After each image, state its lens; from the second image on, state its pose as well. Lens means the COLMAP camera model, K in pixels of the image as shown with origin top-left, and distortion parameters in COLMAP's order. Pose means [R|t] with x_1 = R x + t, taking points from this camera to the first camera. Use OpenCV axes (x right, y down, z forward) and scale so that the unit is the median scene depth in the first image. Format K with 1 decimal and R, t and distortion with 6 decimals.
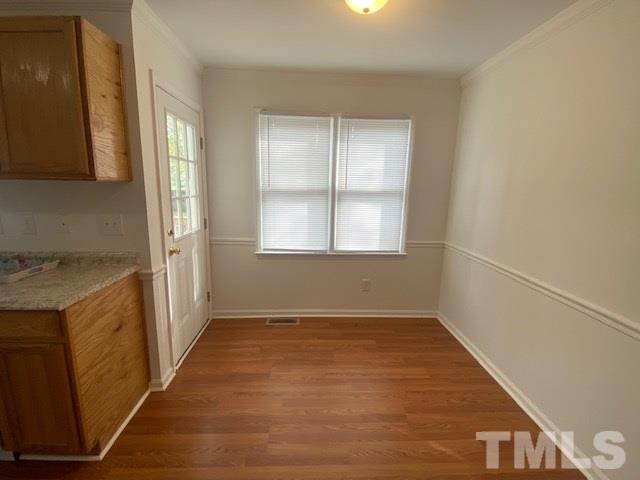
lens RADIAL K [[295.4, 0, 319.5], [0, 295.4, 241.9], [0, 0, 1]] dist [0.017884, -0.017869]
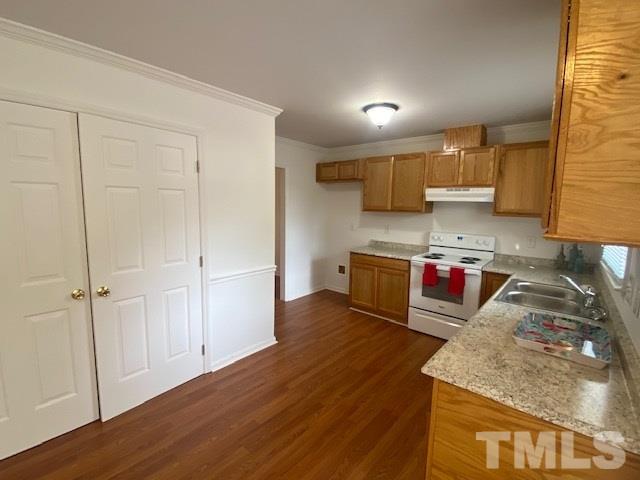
lens RADIAL K [[295.4, 0, 320.9], [0, 295.4, 237.9], [0, 0, 1]] dist [0.017884, -0.017869]
pose [[-0.665348, 0.045955, -0.745117, -0.016846], [-0.177132, 0.959883, 0.217370, -0.259540], [0.725214, 0.276611, -0.630516, 1.055076]]
